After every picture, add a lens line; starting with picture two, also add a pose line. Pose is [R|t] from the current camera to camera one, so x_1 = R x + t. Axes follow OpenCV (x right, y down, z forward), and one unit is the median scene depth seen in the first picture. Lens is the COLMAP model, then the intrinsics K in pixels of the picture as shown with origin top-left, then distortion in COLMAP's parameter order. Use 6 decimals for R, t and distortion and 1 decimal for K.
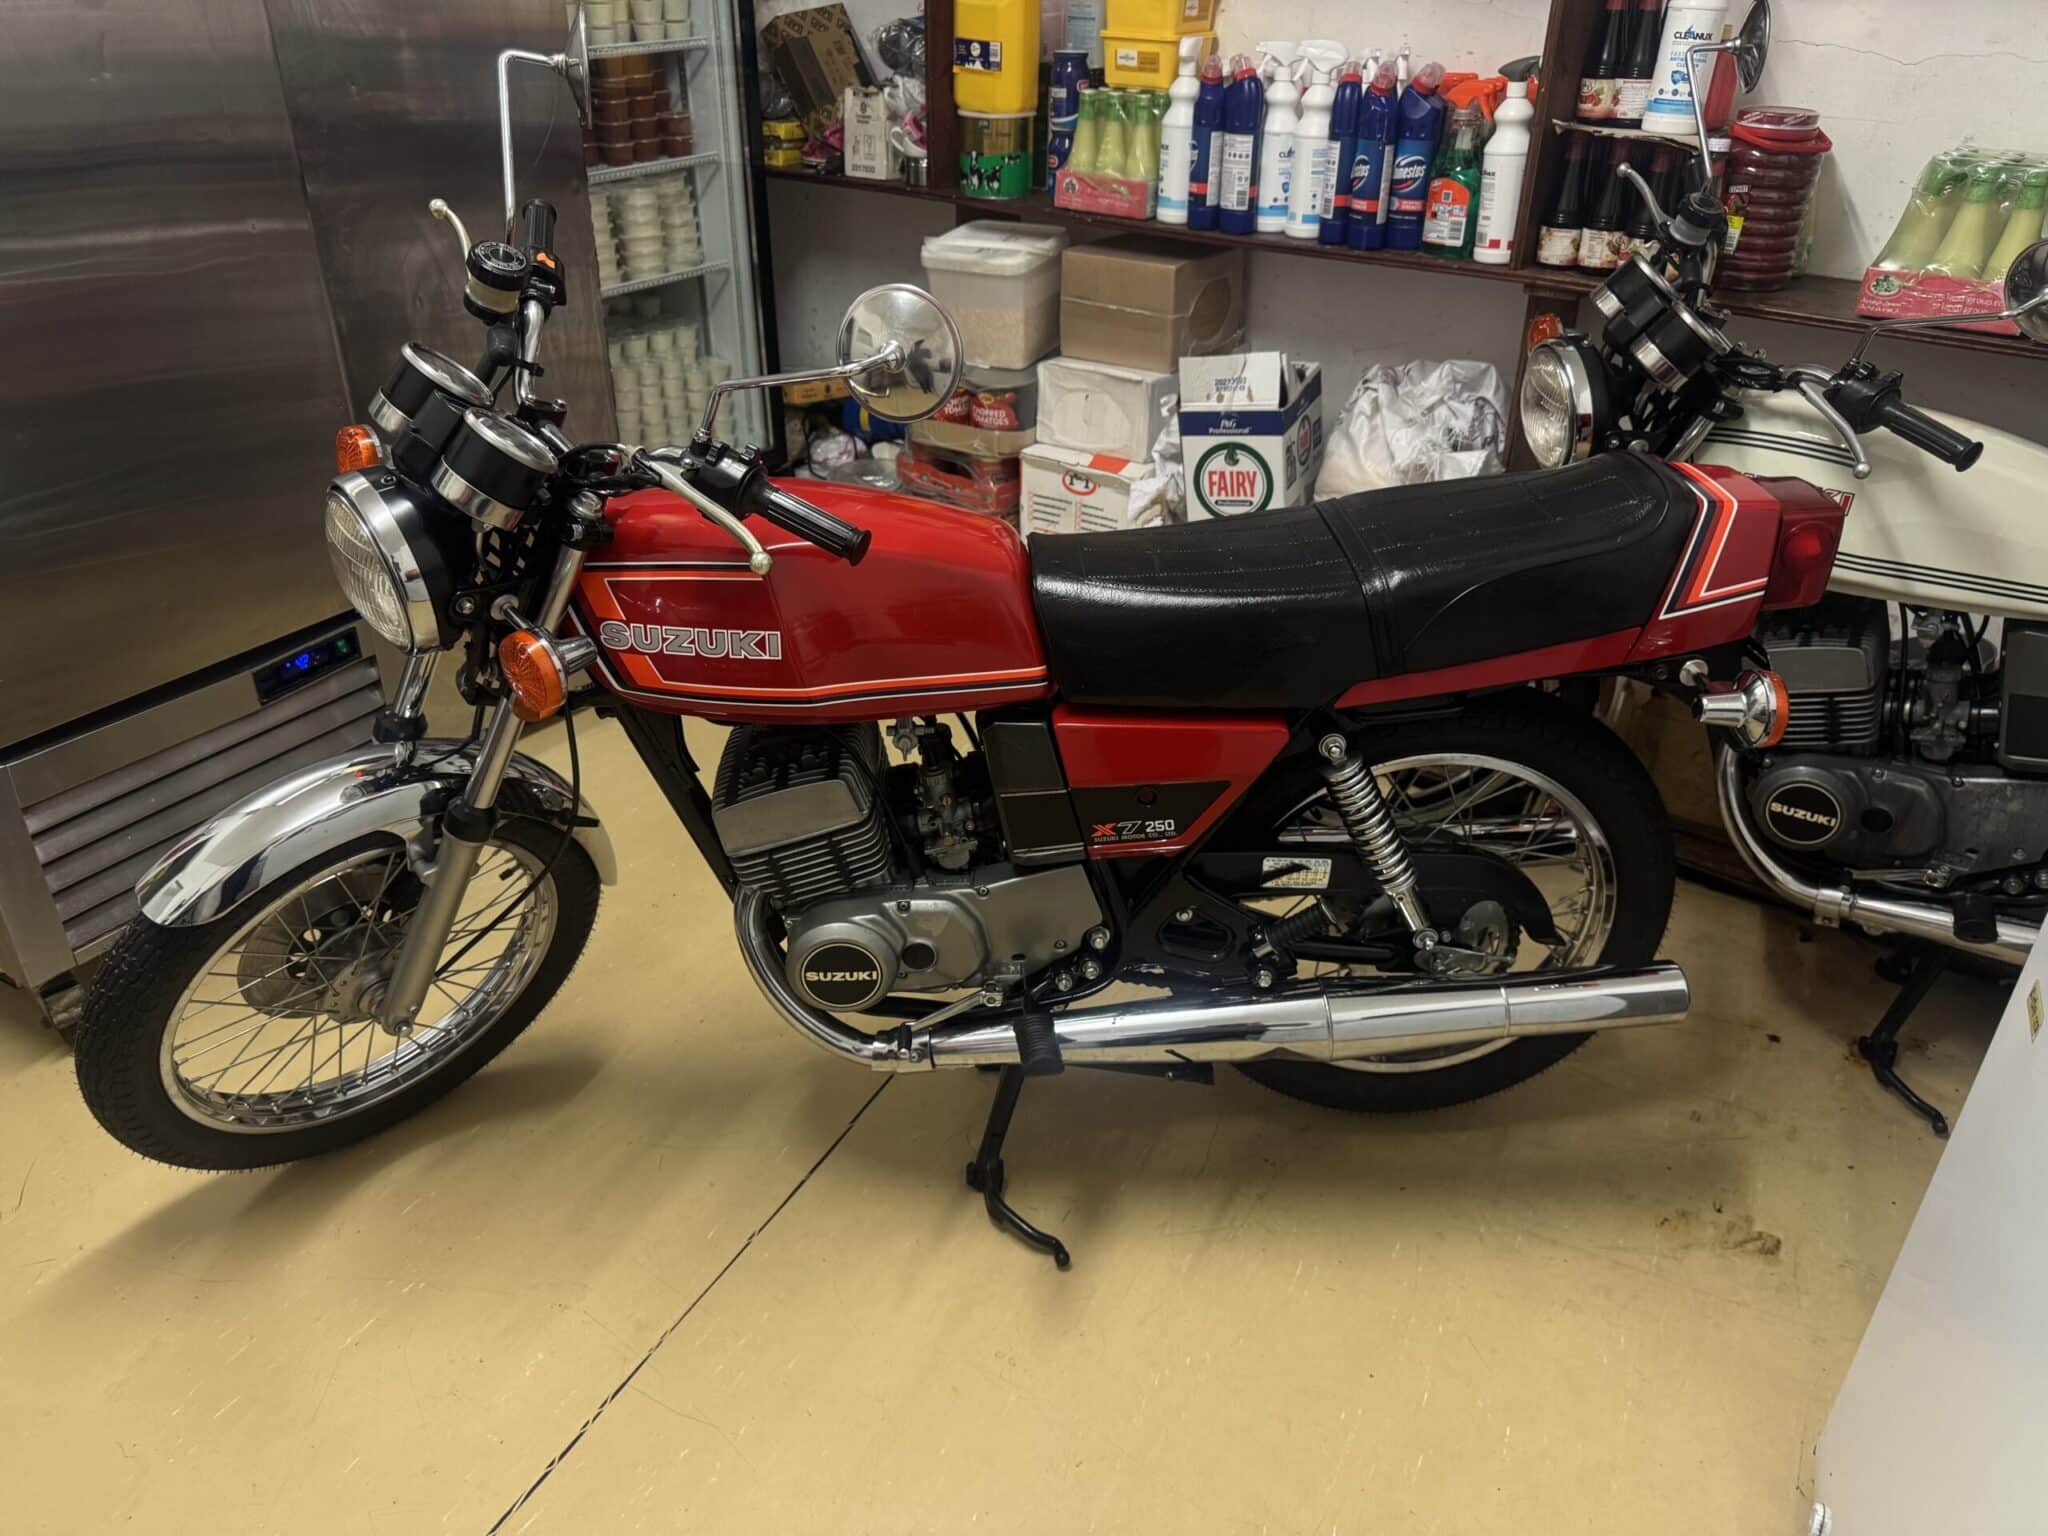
lens RADIAL K [[1495.3, 0, 1023.1], [0, 1495.3, 793.3], [0, 0, 1]] dist [0.004749, -0.006611]
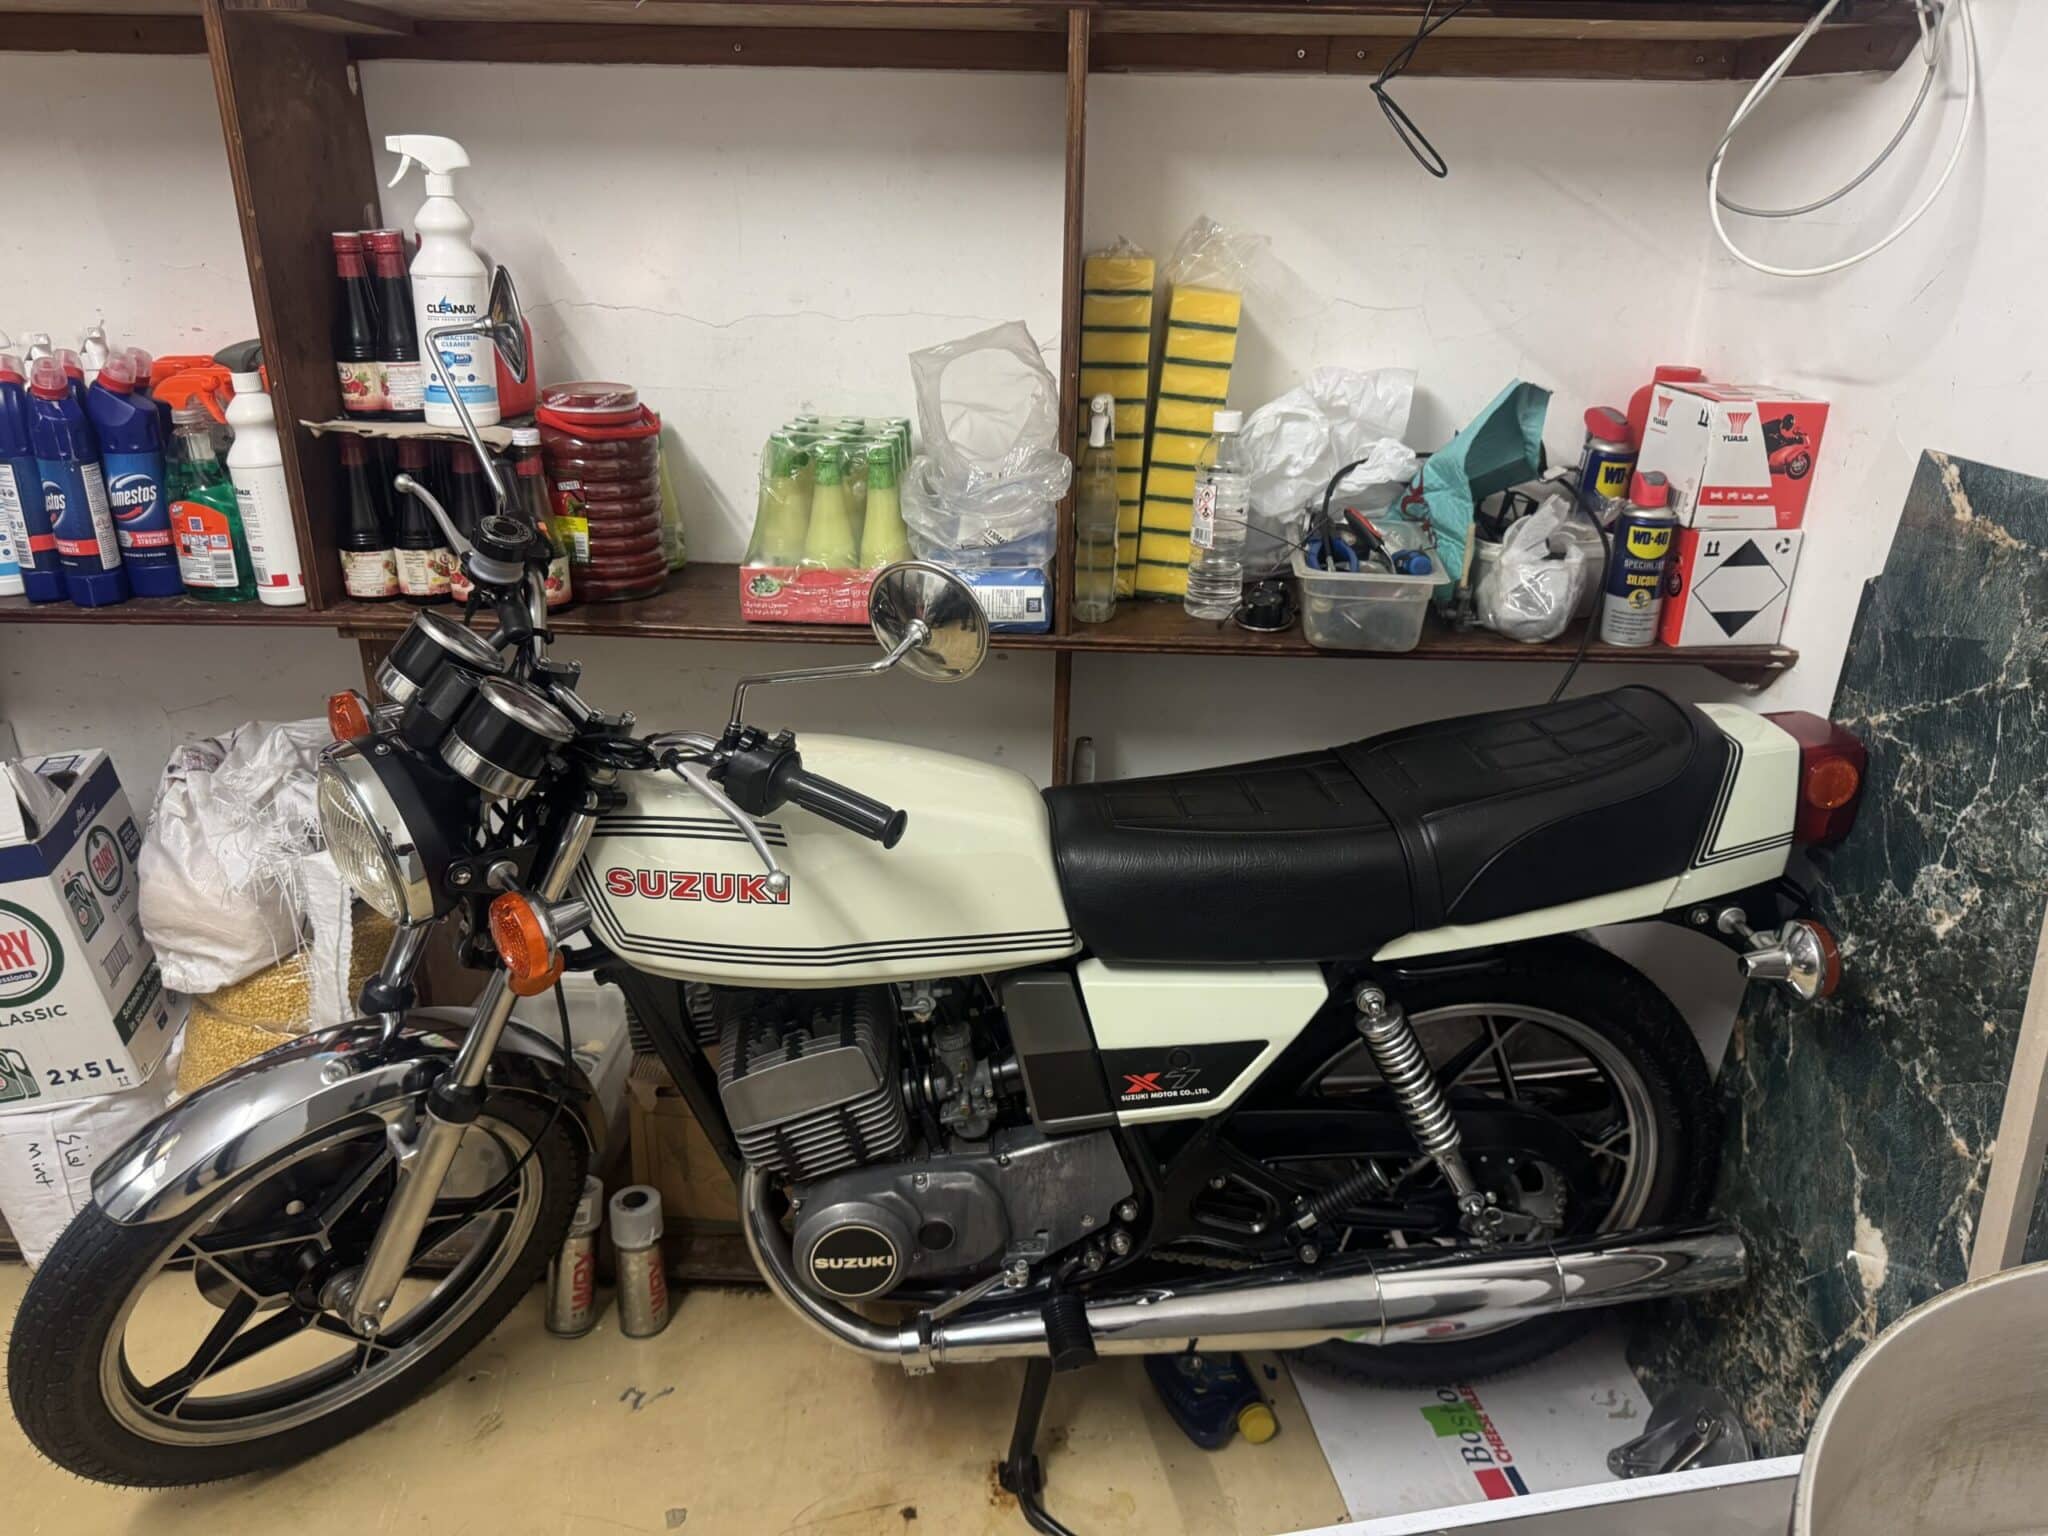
lens RADIAL K [[1419.5, 0, 1024.0], [0, 1419.5, 768.0], [0, 0, 1]] dist [0.001985, -0.007821]
pose [[0.808895, -0.223755, 0.543712, 0.216824], [0.285310, 0.957958, -0.030232, -0.158416], [-0.514089, 0.179581, 0.838727, 0.253015]]
